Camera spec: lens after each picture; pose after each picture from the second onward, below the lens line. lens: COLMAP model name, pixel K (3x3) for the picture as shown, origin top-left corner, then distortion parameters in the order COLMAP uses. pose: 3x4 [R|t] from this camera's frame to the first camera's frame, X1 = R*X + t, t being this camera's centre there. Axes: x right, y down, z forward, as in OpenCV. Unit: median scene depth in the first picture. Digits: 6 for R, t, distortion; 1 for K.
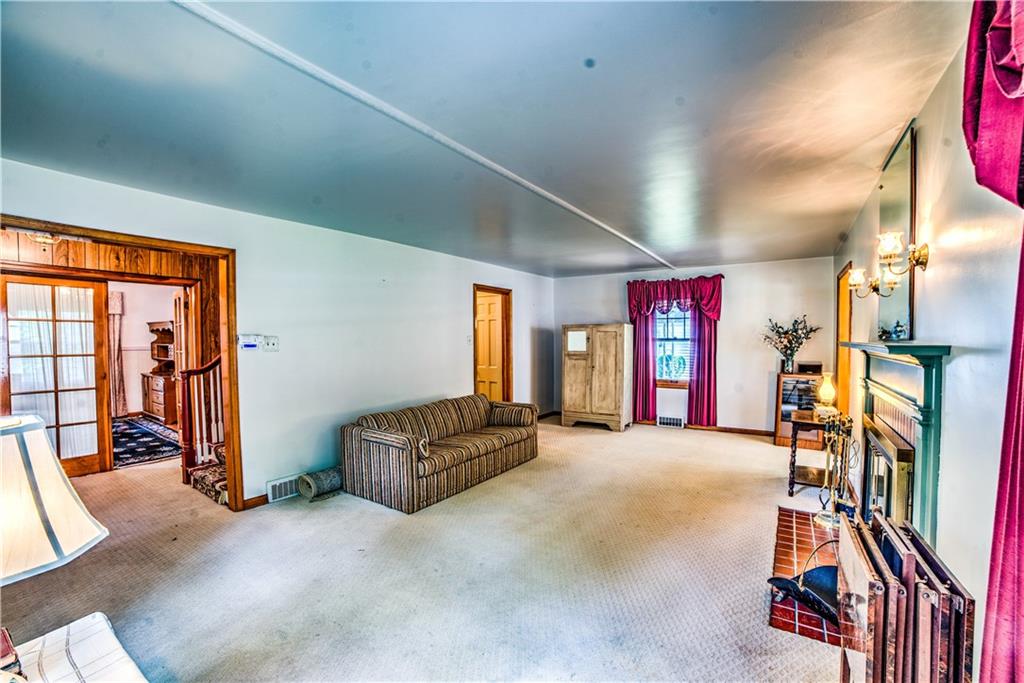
lens RADIAL K [[422.3, 0, 512.6], [0, 422.3, 351.7], [0, 0, 1]] dist [-0.103501, 0.033937]
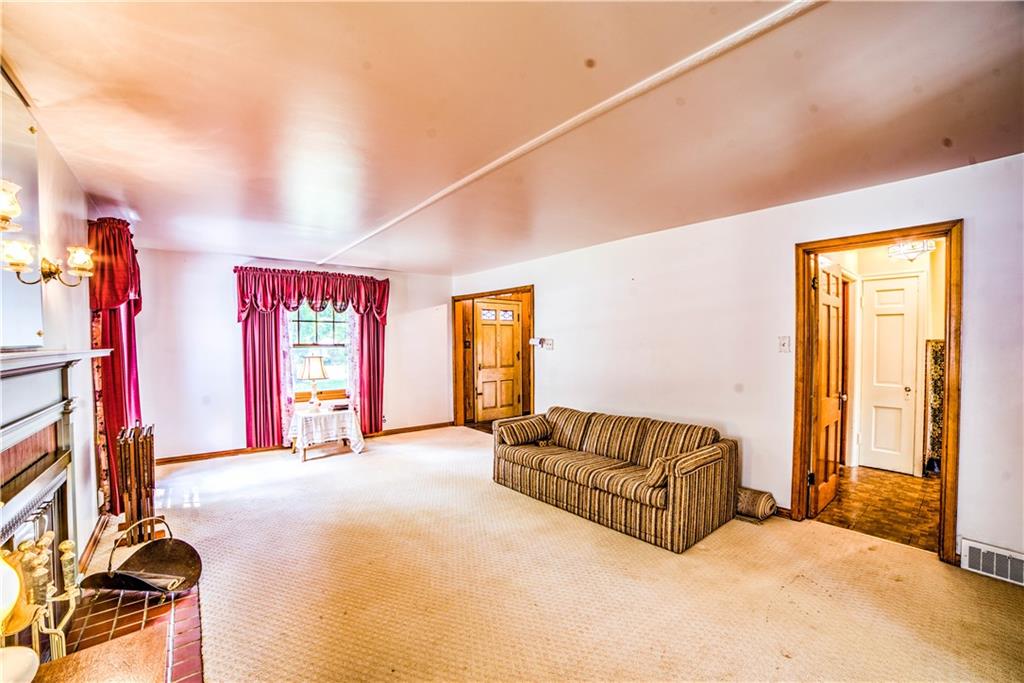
lens RADIAL K [[422.3, 0, 512.6], [0, 422.3, 351.7], [0, 0, 1]] dist [-0.103501, 0.033937]
pose [[-0.274066, 0.026033, -0.961358, 0.820268], [-0.028178, 0.998987, 0.035085, -0.039848], [0.961298, 0.036705, -0.273055, 1.203266]]
